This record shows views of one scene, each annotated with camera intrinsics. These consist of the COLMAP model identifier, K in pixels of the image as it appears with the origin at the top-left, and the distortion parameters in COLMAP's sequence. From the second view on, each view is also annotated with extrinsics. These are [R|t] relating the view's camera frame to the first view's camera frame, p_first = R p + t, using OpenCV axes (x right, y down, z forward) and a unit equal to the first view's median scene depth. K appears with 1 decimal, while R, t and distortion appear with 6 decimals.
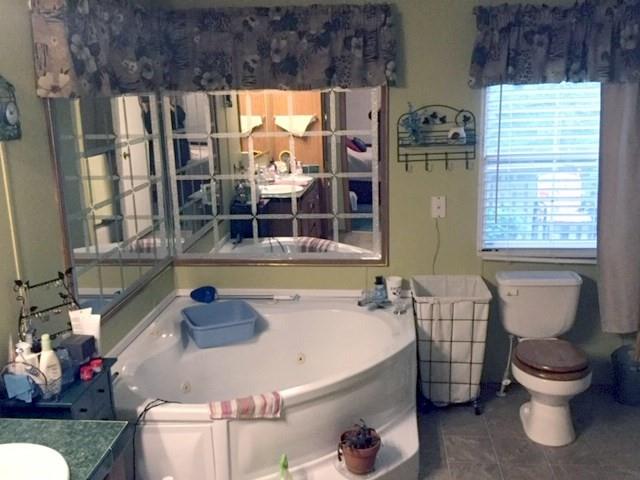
lens RADIAL K [[655.9, 0, 324.2], [0, 655.9, 242.0], [0, 0, 1]] dist [0.068860, -0.031670]
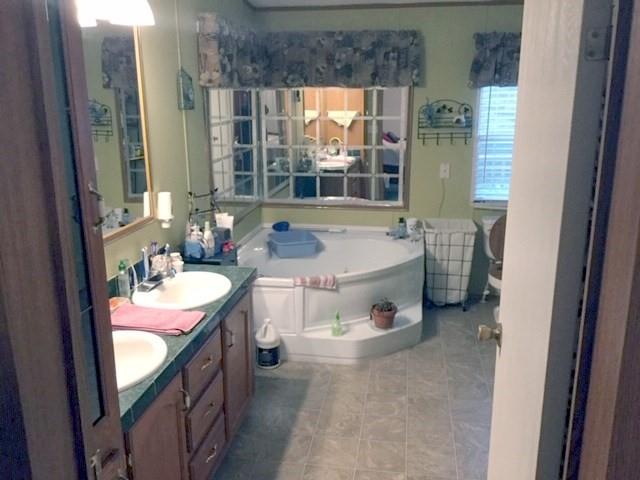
lens RADIAL K [[565.5, 0, 320.7], [0, 565.5, 240.9], [0, 0, 1]] dist [0.099700, -0.188999]
pose [[0.997153, 0.039958, -0.063947, -0.014018], [-0.038664, 0.999024, 0.021343, 0.090169], [0.064738, -0.018810, 0.997725, -0.292516]]
